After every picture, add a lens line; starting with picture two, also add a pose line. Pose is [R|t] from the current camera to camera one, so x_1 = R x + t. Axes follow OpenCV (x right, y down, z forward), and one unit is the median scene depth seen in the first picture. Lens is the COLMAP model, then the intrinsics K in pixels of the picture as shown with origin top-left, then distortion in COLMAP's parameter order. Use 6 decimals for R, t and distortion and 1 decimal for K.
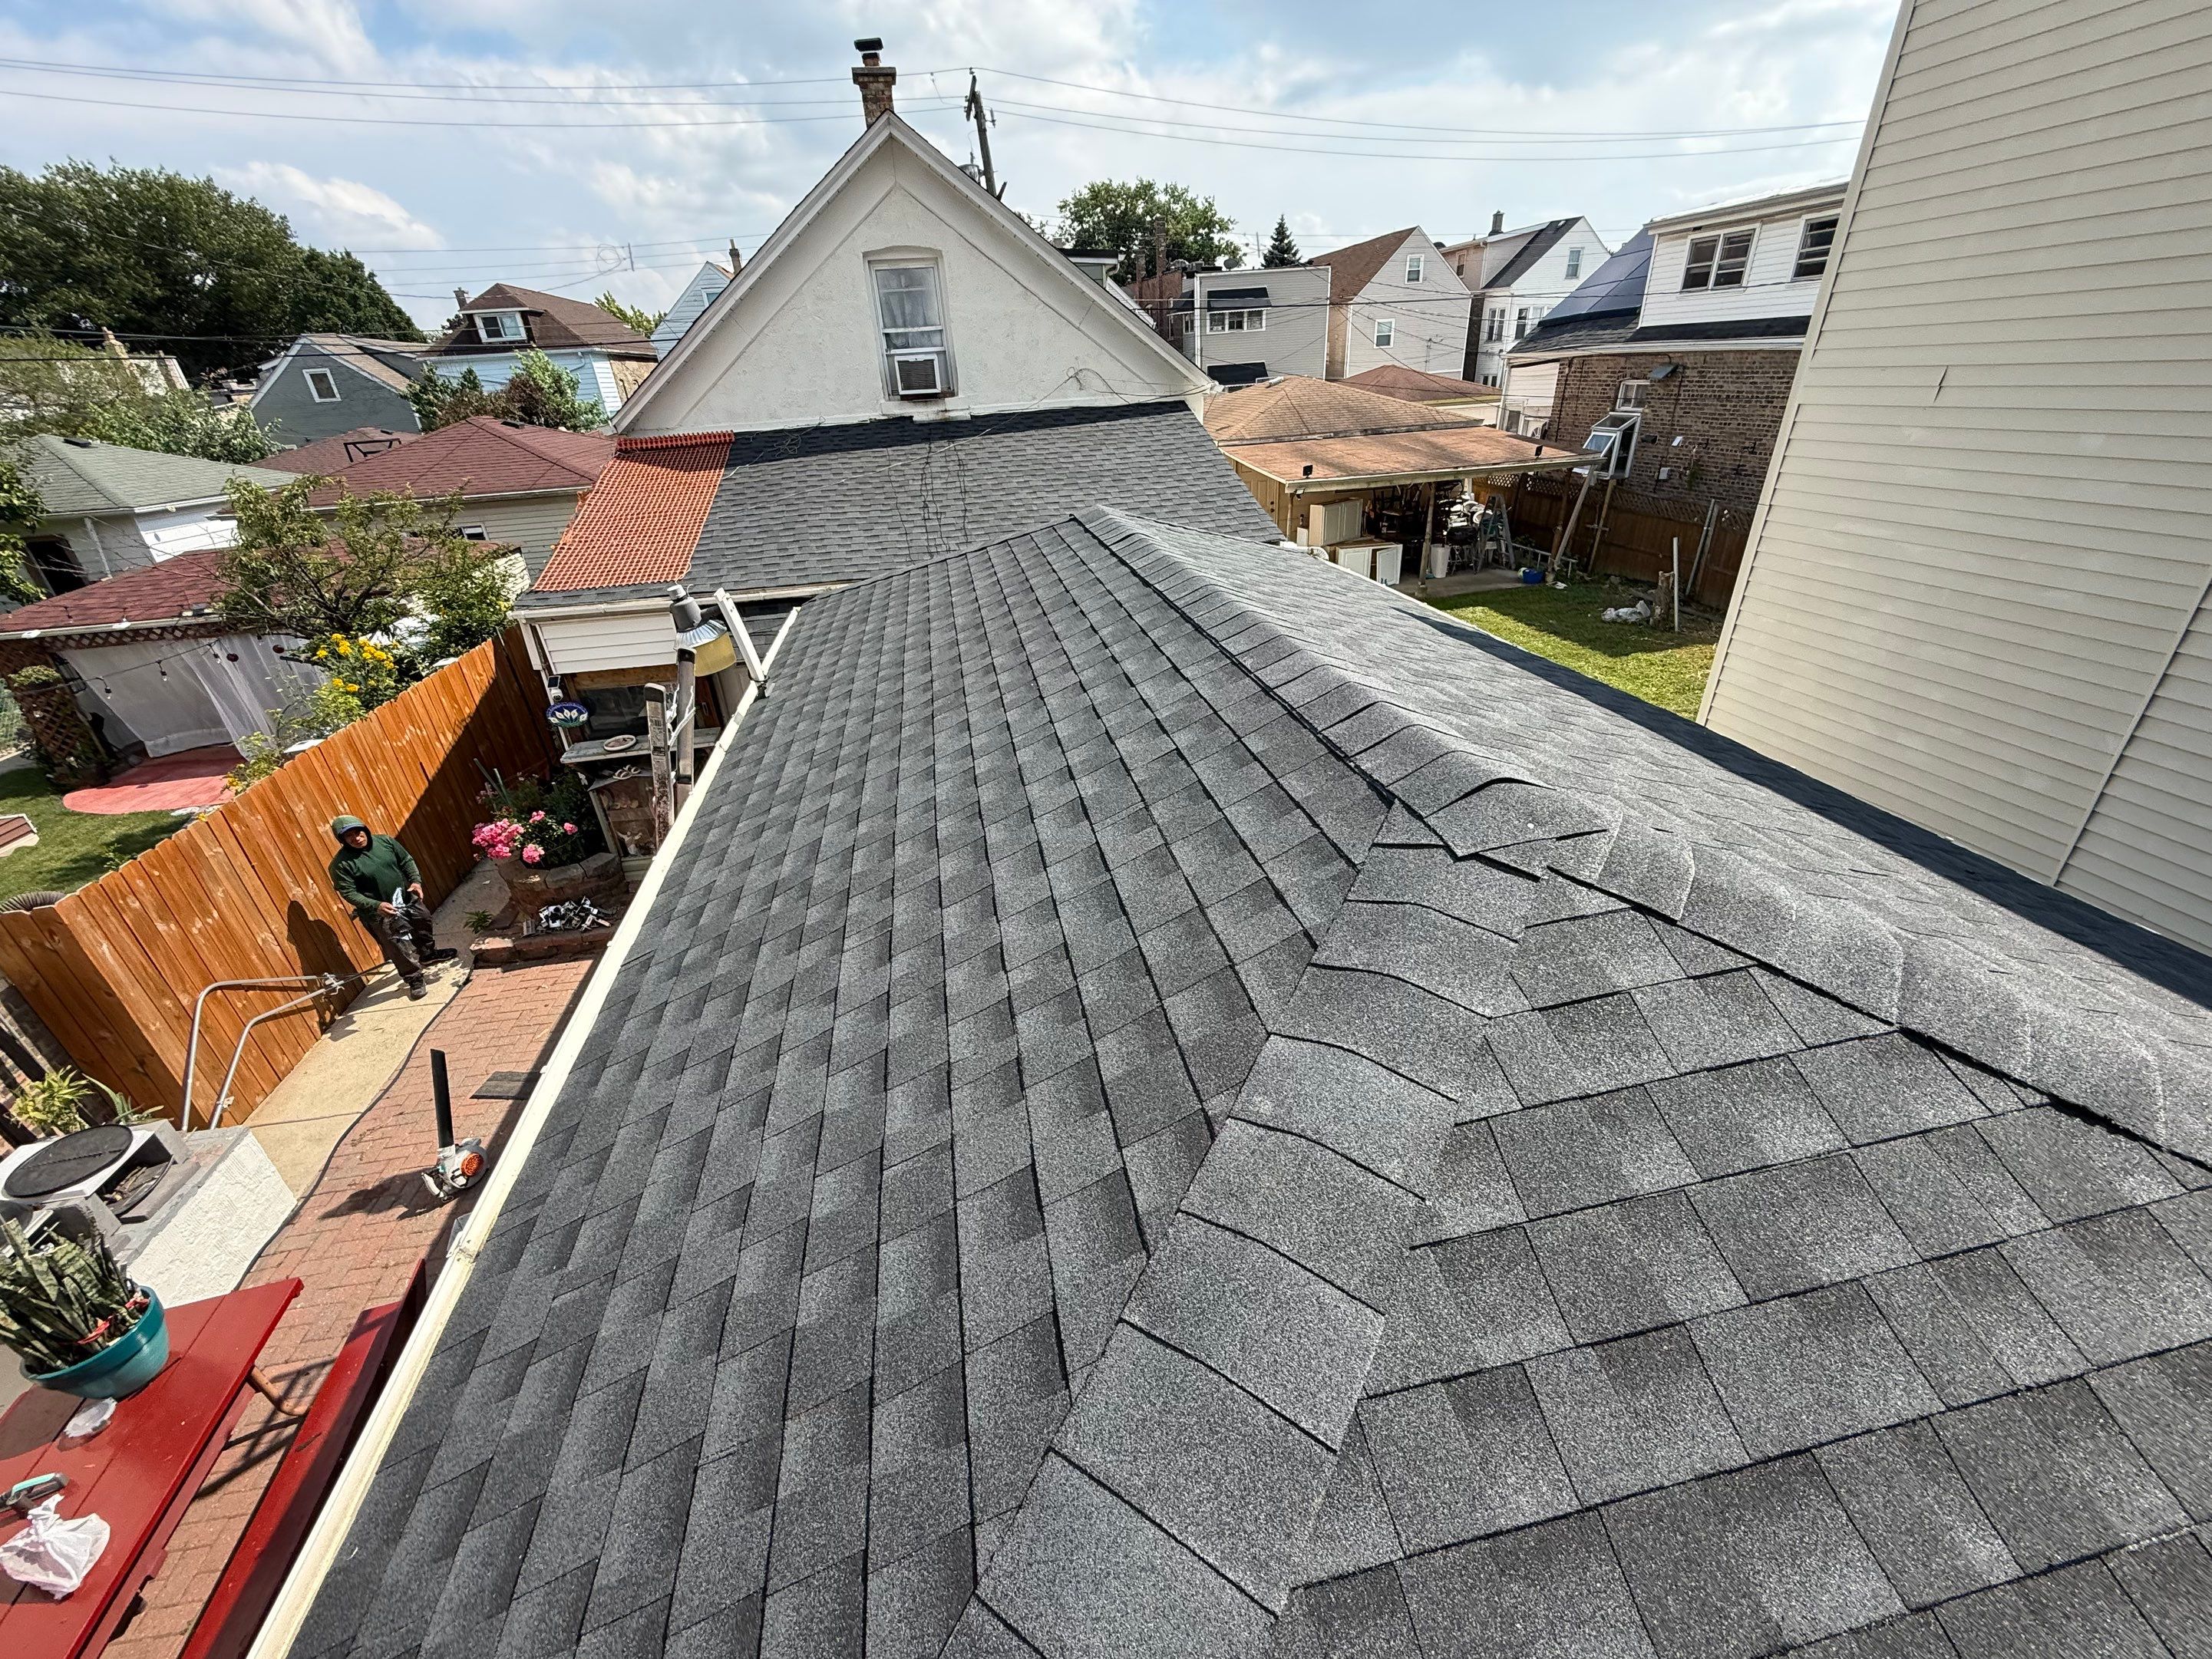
lens RADIAL K [[884.1, 0, 1095.7], [0, 884.1, 826.6], [0, 0, 1]] dist [-0.000490, 0.000066]
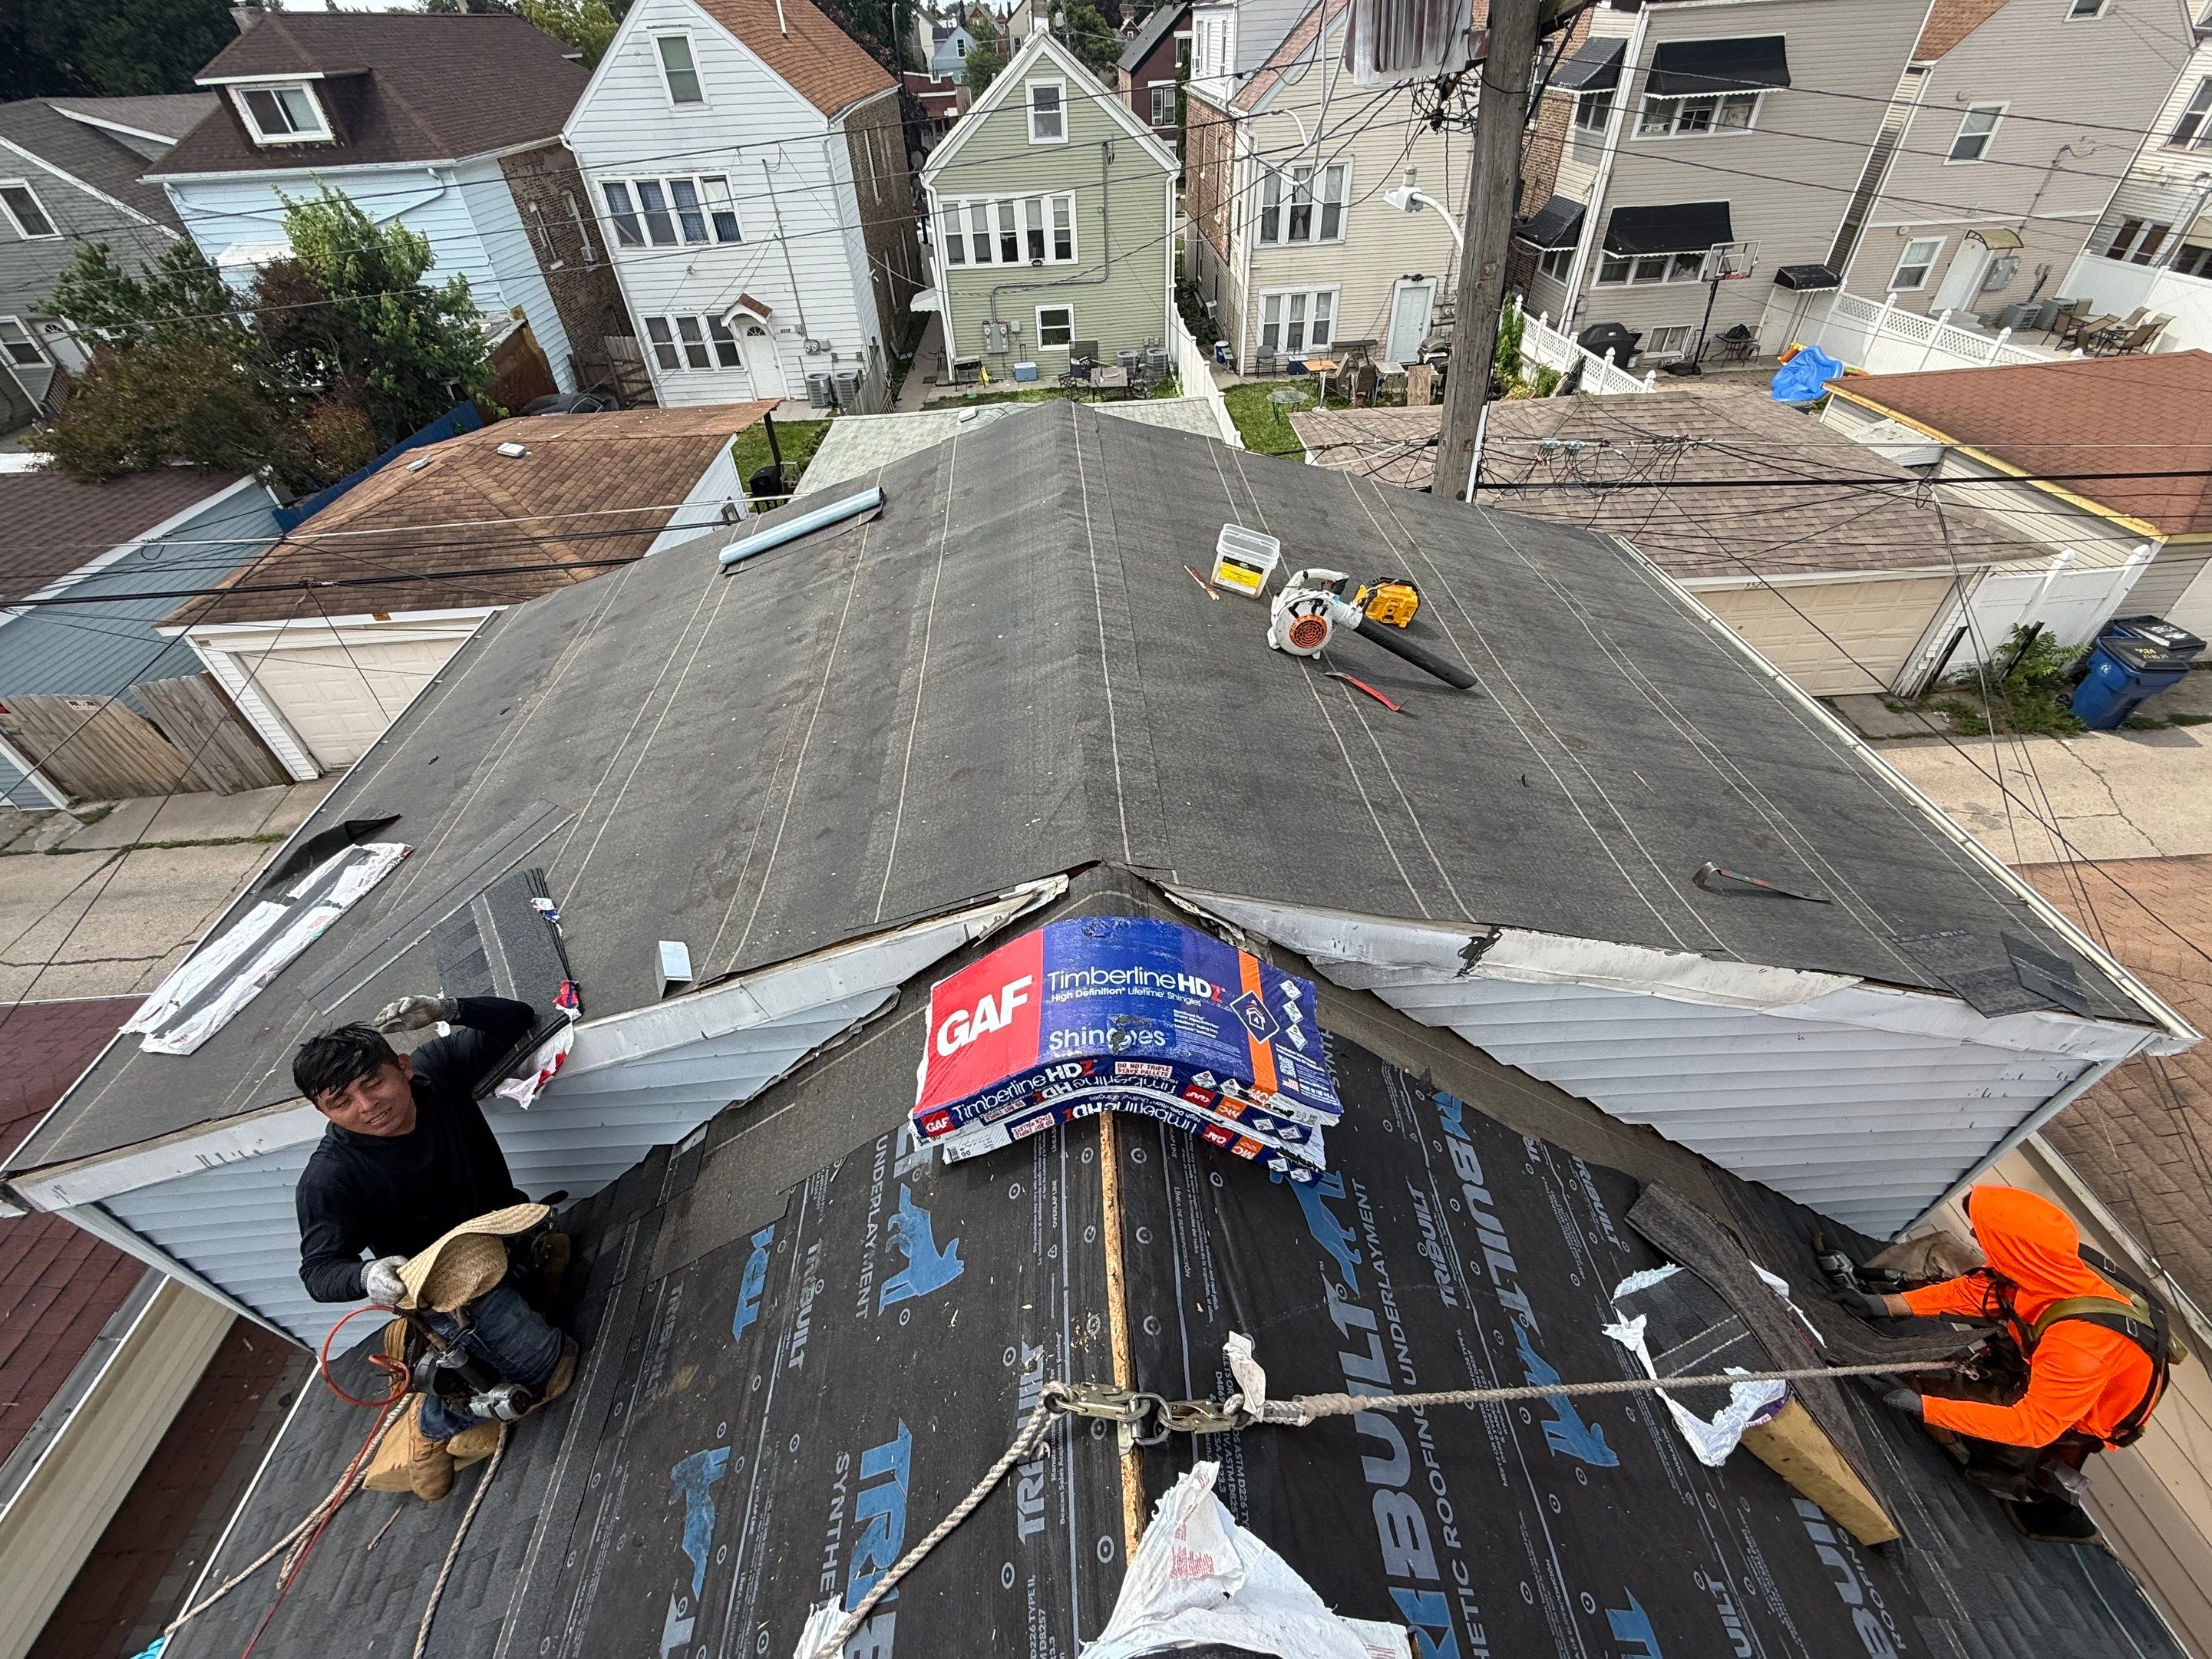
lens RADIAL K [[917.3, 0, 1108.1], [0, 917.3, 833.0], [0, 0, 1]] dist [0.000017, -0.000070]
pose [[0.991995, 0.096240, -0.081760, -0.258632], [-0.072400, 0.963910, 0.256193, -0.857497], [0.103465, -0.248223, 0.963162, 1.095860]]
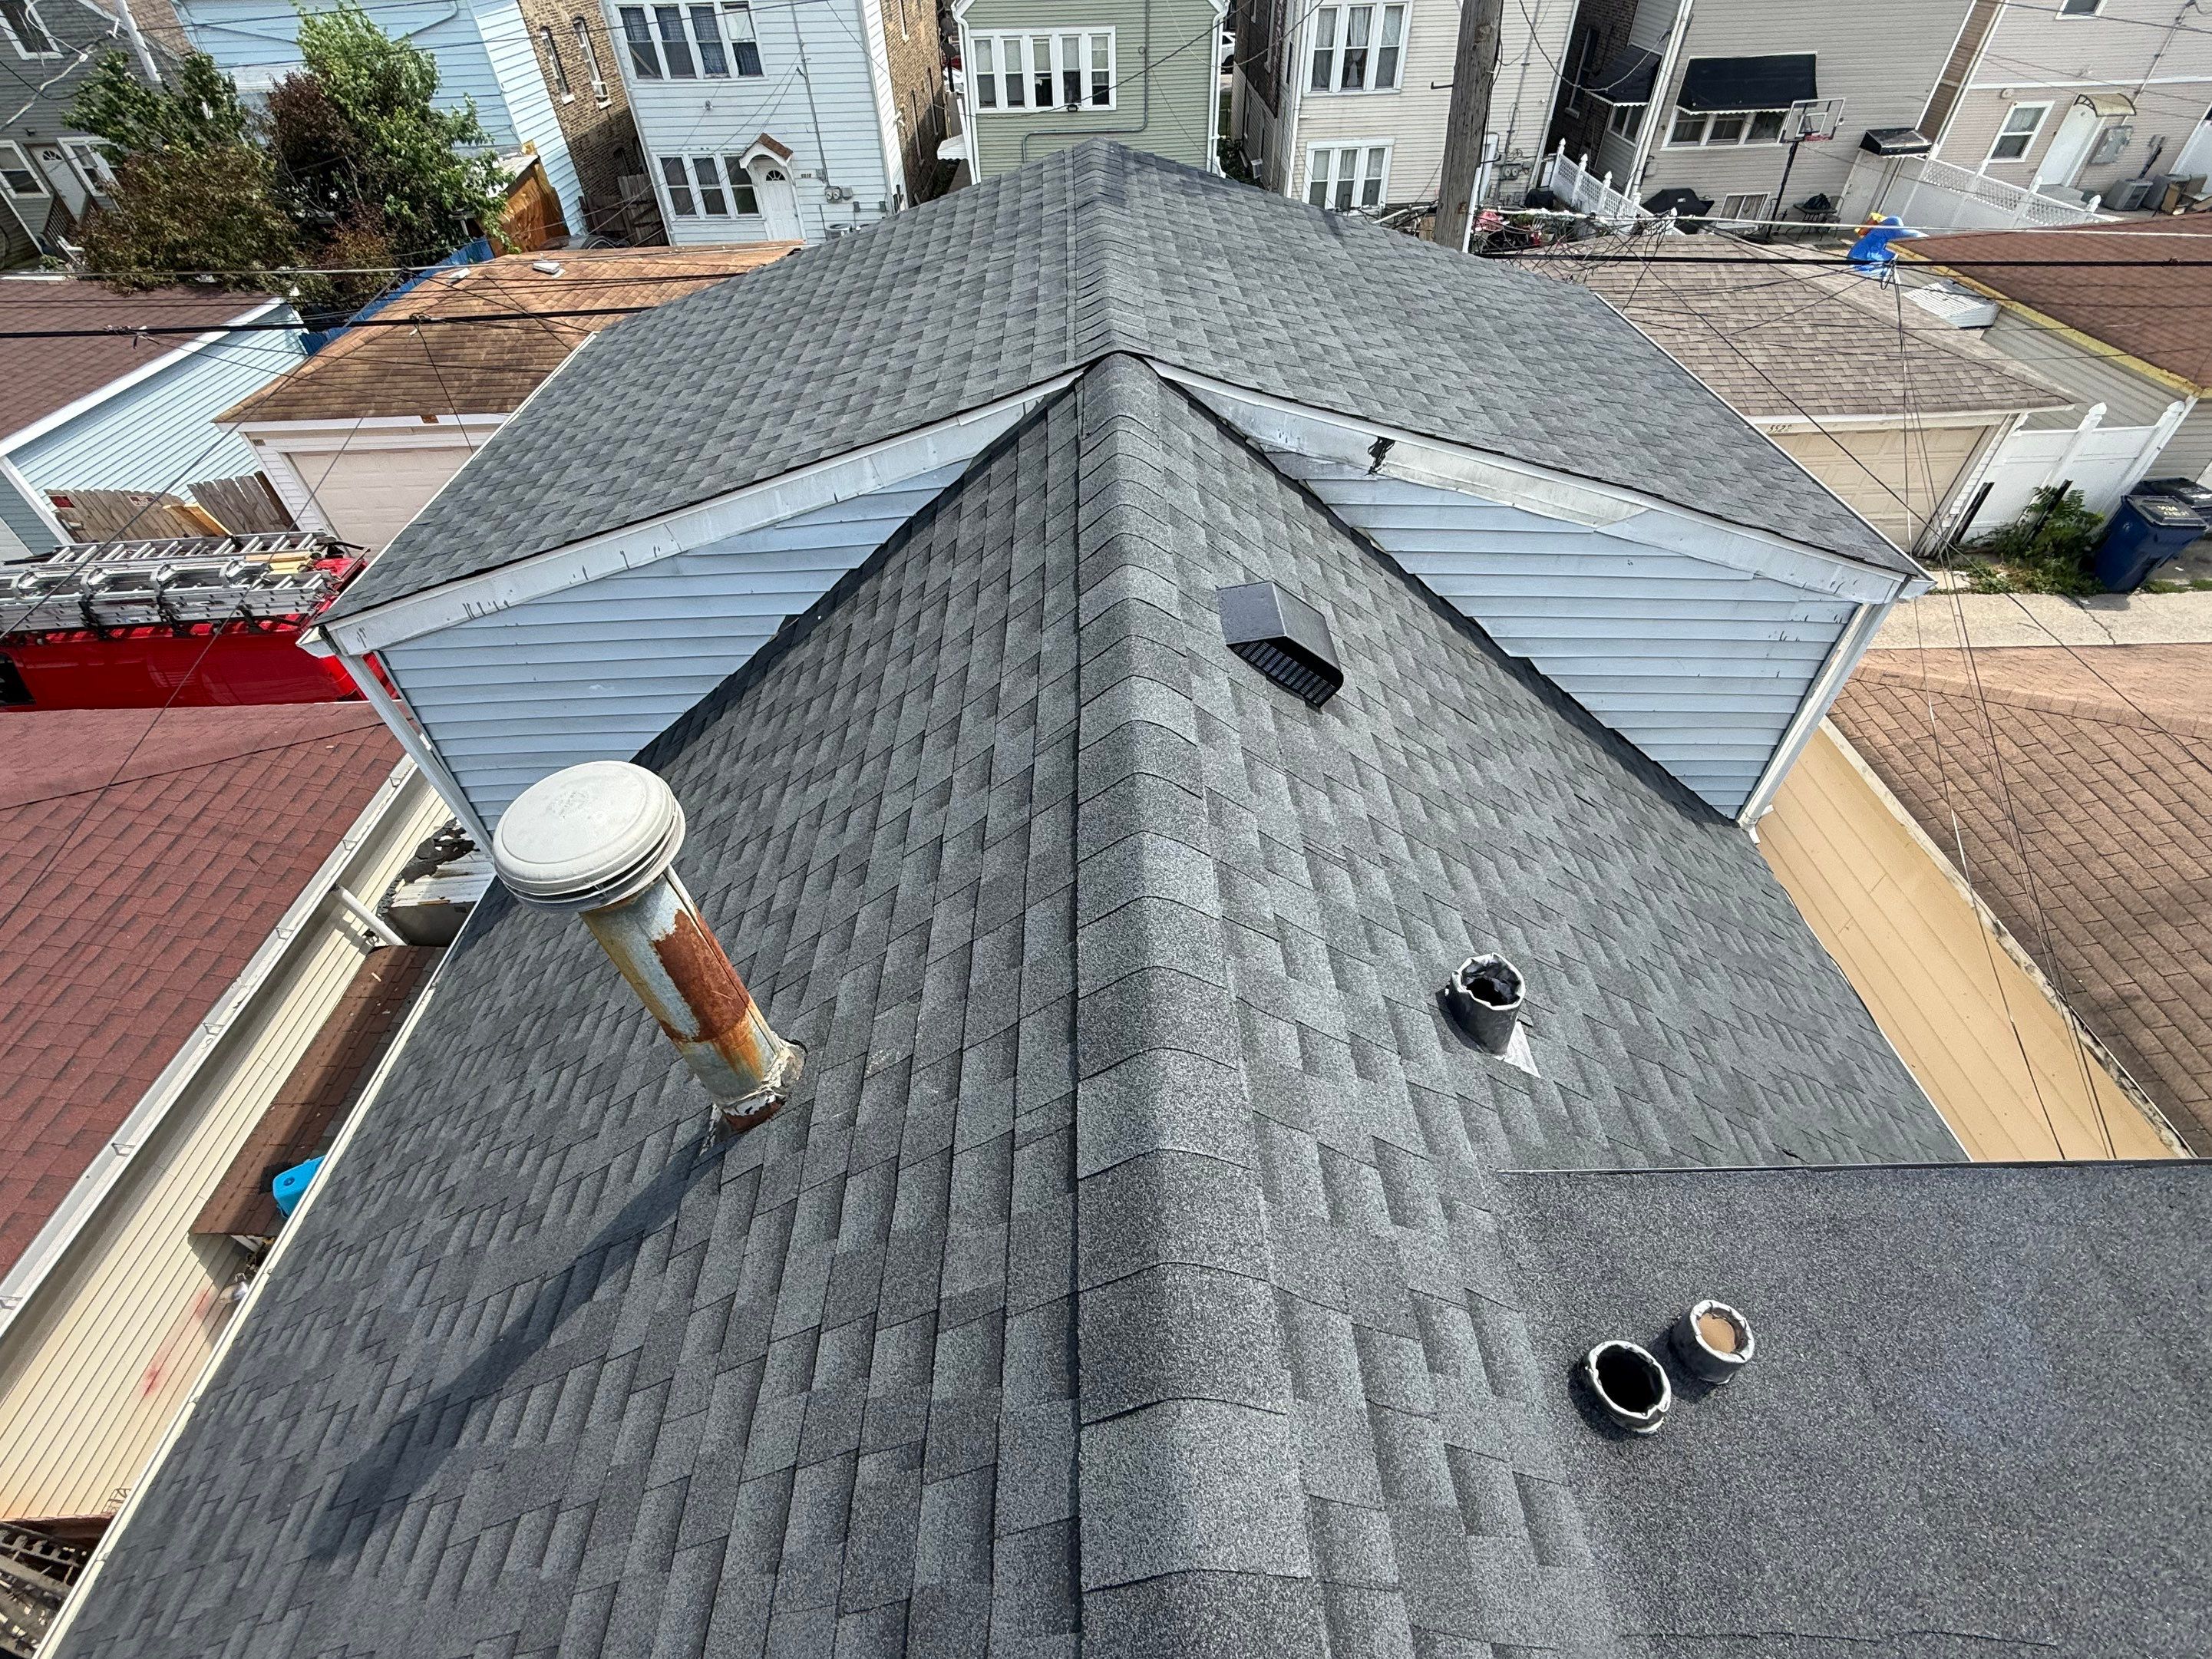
lens RADIAL K [[989.5, 0, 1109.5], [0, 989.5, 831.4], [0, 0, 1]] dist [0.000359, -0.000401]
pose [[0.986507, 0.135315, -0.092164, -0.235603], [-0.100717, 0.945396, 0.309972, -0.776779], [0.129076, -0.296507, 0.946268, 0.977126]]
